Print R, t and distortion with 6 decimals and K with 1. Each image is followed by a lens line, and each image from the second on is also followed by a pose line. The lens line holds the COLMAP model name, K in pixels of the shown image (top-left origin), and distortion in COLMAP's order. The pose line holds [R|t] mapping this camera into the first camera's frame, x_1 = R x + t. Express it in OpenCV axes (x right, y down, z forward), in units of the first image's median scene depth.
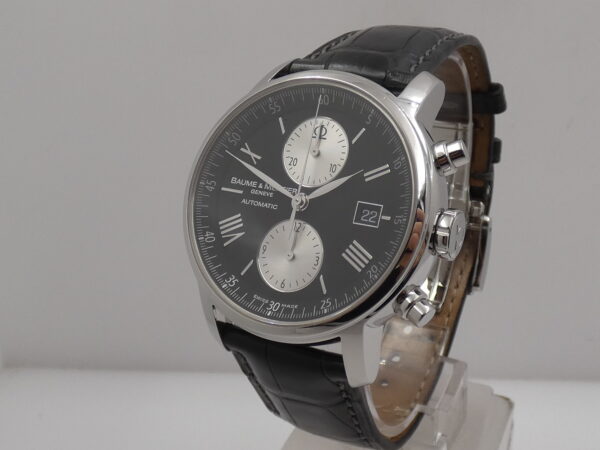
lens RADIAL K [[884.2, 0, 296.2], [0, 884.2, 223.5], [0, 0, 1]] dist [0.037287, 0.000000]
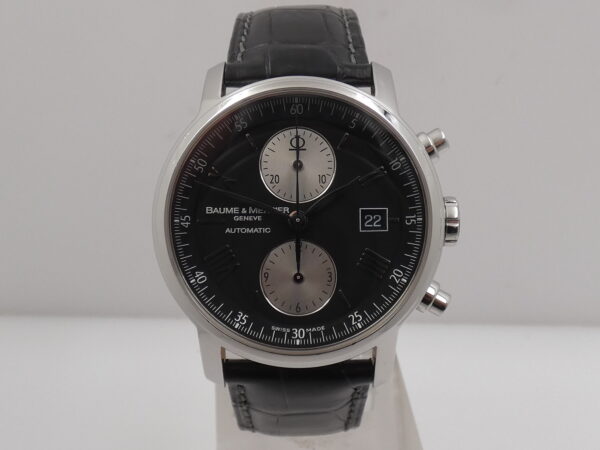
lens RADIAL K [[884.2, 0, 301.6], [0, 884.2, 222.3], [0, 0, 1]] dist [0.037287, 0.000000]
pose [[0.870665, -0.219065, 0.440402, -0.408967], [0.176071, 0.974824, 0.136810, -0.150851], [-0.459285, -0.041574, 0.887316, 0.151267]]
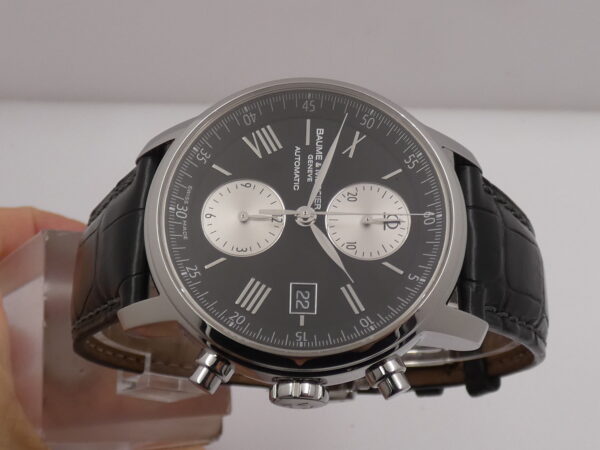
lens RADIAL K [[884.2, 0, 301.0], [0, 884.2, 223.9], [0, 0, 1]] dist [0.037287, 0.000000]
pose [[0.206920, 0.975264, 0.077741, -0.055808], [-0.973002, 0.196834, 0.120511, -0.121836], [0.102228, -0.100579, 0.989663, 0.141554]]
